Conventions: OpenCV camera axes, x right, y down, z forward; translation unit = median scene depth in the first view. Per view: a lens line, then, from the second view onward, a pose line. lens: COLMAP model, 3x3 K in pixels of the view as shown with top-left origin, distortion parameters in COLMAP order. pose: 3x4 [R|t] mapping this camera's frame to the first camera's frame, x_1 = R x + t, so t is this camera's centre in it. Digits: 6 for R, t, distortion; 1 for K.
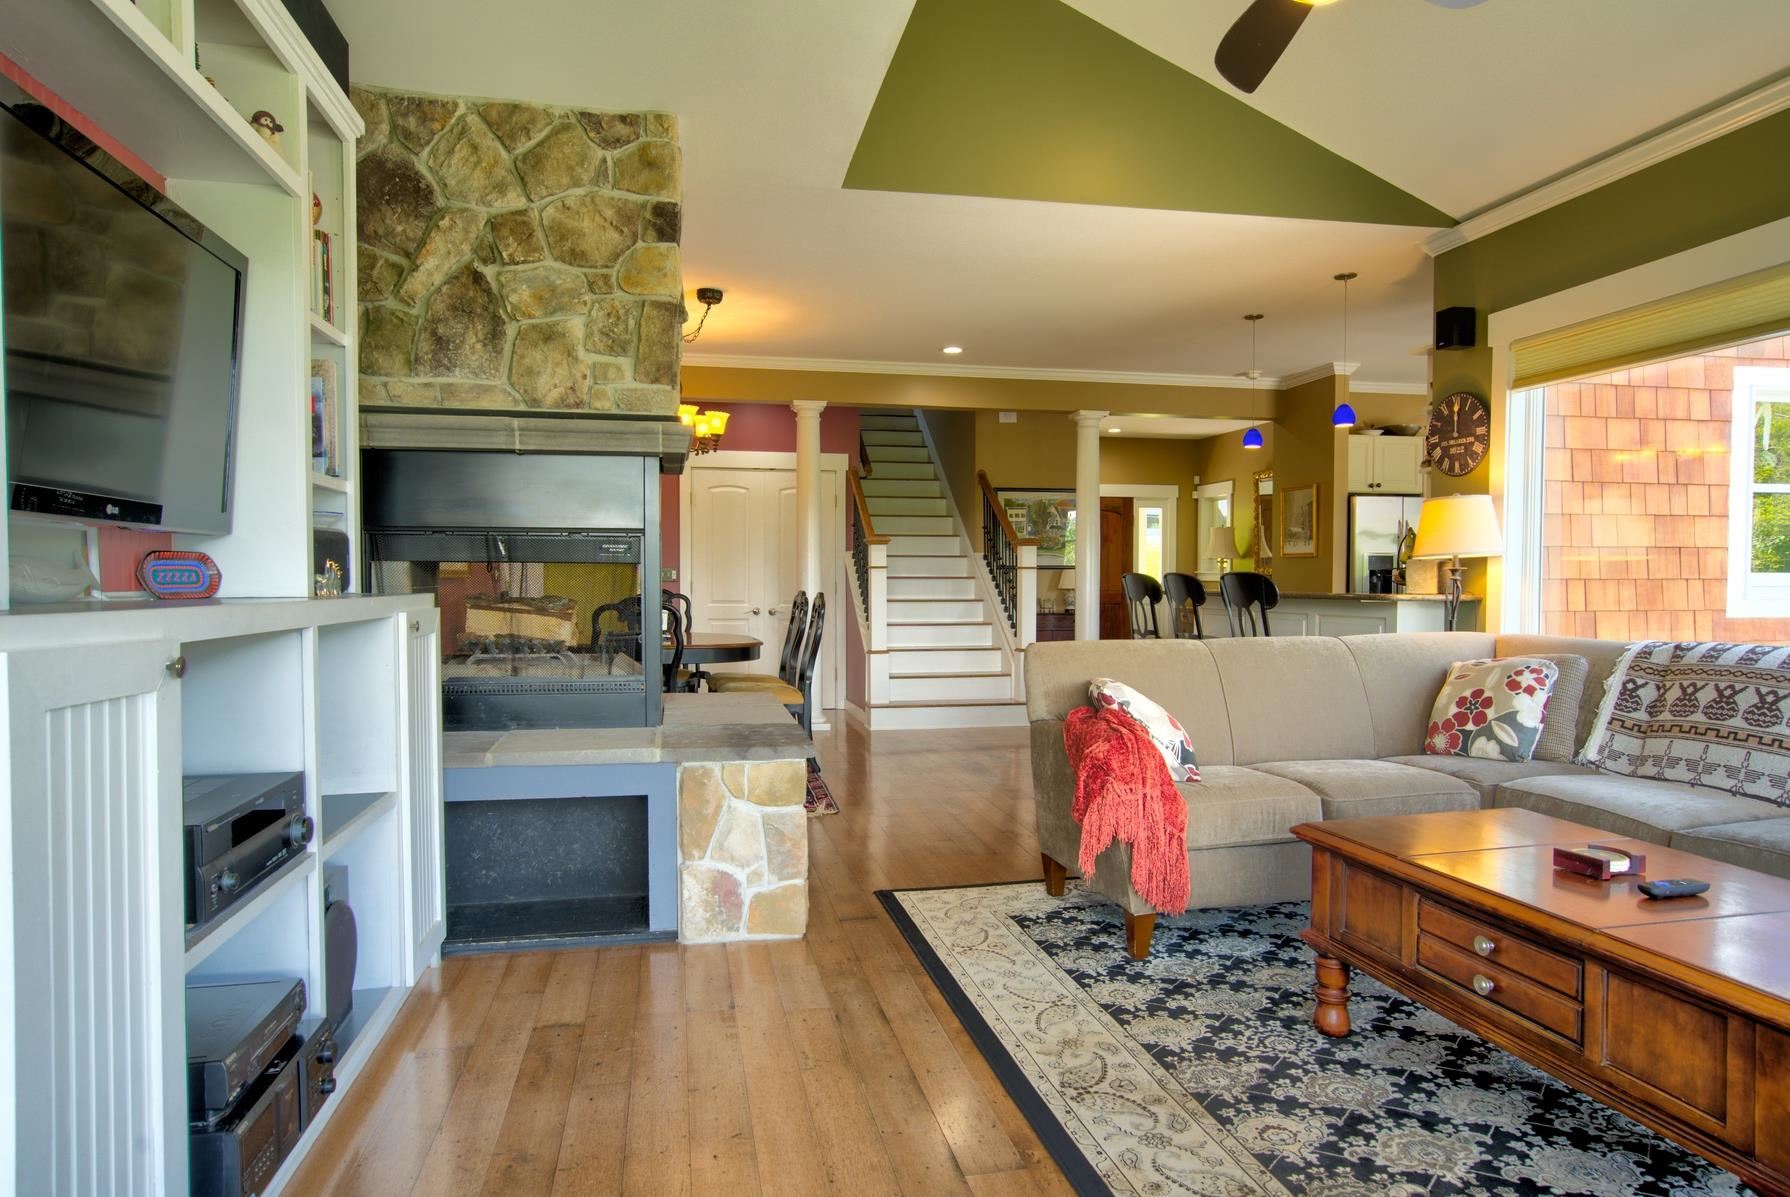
lens RADIAL K [[1059.2, 0, 895.0], [0, 1059.2, 598.5], [0, 0, 1]] dist [0.006839, 0.001733]
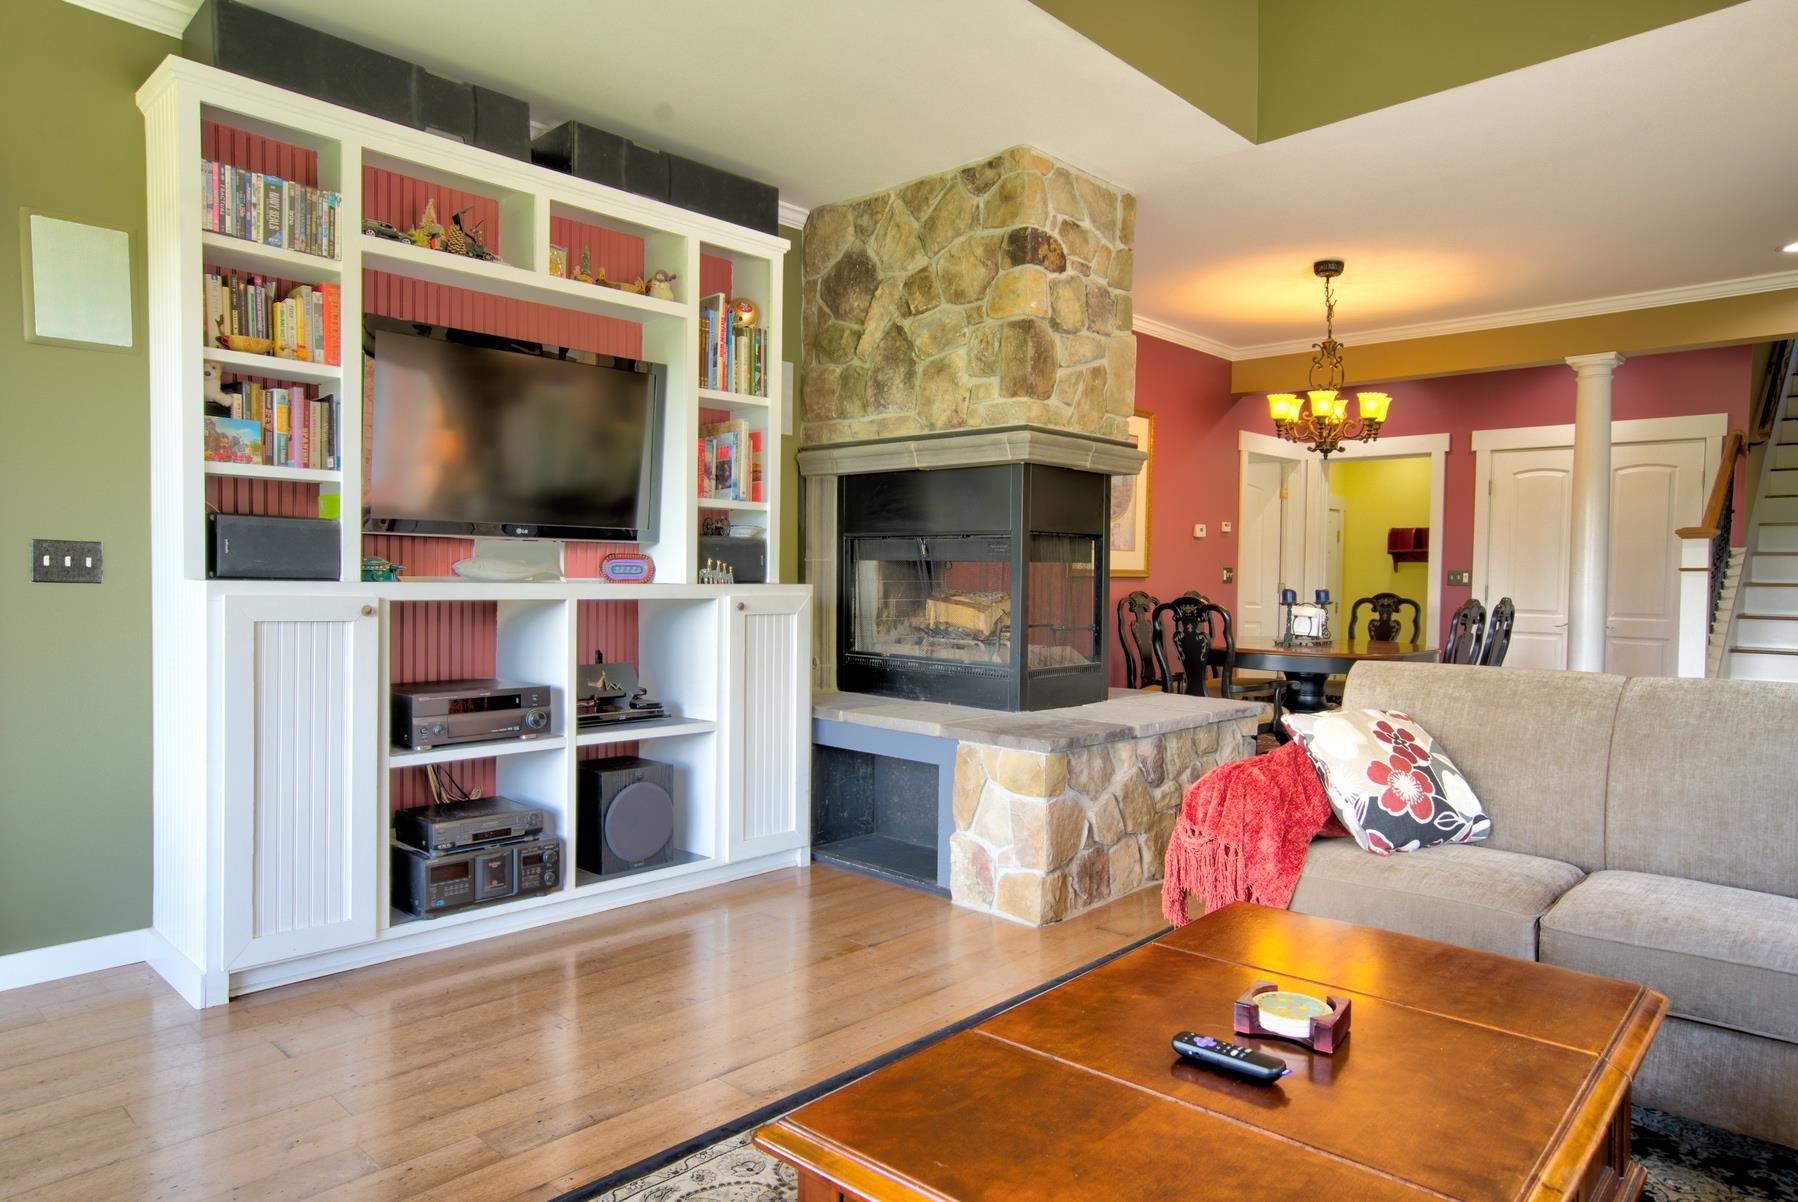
lens RADIAL K [[1126.3, 0, 899.0], [0, 1126.3, 601.0], [0, 0, 1]] dist [-0.000607, 0.001258]
pose [[0.575406, 0.026857, -0.817427, 0.681963], [-0.029102, 0.999500, 0.012354, -0.004001], [0.817350, 0.016680, 0.575900, 0.249456]]
